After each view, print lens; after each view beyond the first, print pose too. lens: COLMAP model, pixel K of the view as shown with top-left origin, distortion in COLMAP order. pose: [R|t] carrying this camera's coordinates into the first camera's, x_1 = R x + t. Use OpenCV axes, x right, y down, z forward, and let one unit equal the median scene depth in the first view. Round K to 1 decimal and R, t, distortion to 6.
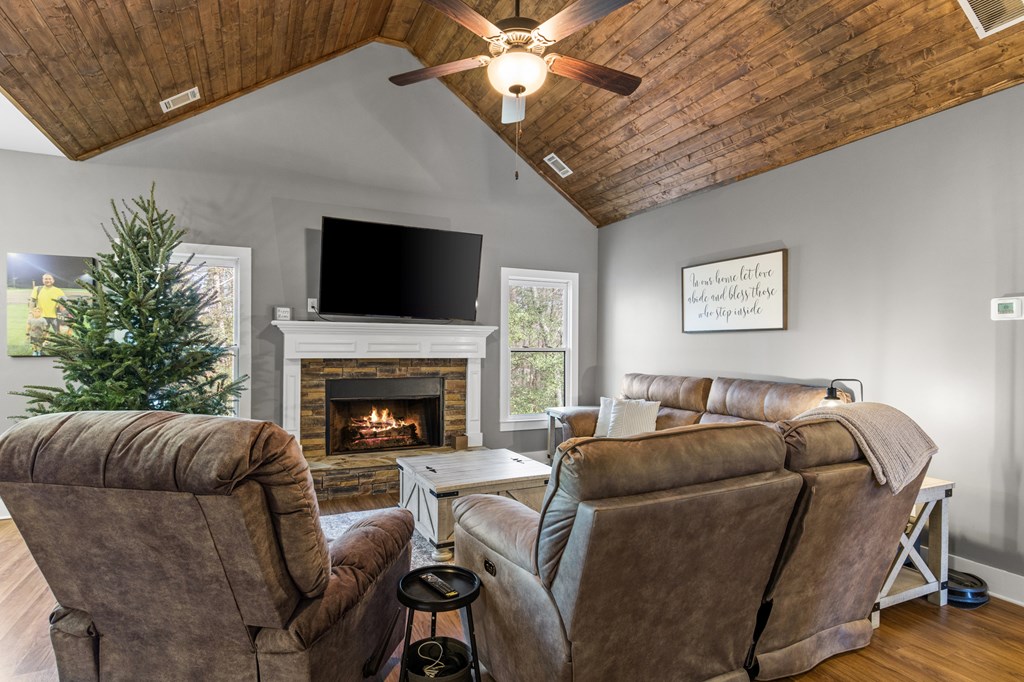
lens RADIAL K [[532.5, 0, 509.8], [0, 532.5, 346.4], [0, 0, 1]] dist [-0.001117, 0.002653]
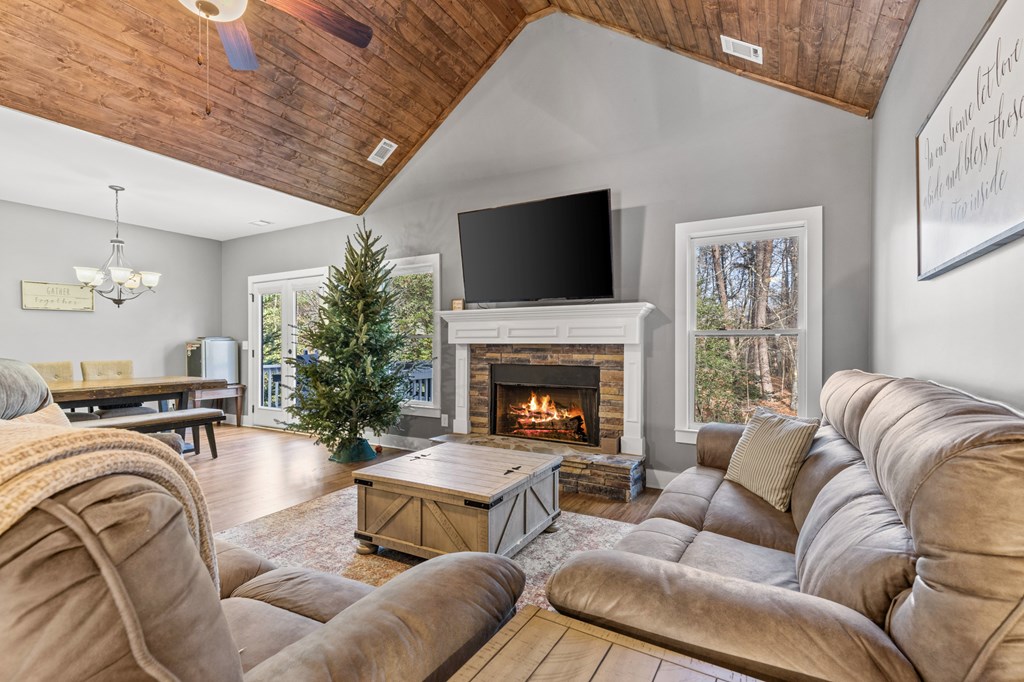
lens RADIAL K [[467.9, 0, 506.8], [0, 467.9, 346.4], [0, 0, 1]] dist [0.007371, 0.000012]
pose [[0.562026, -0.003568, -0.827112, 0.477956], [0.001350, 0.999993, -0.003397, 0.031600], [0.827118, 0.000793, 0.562027, 0.516629]]
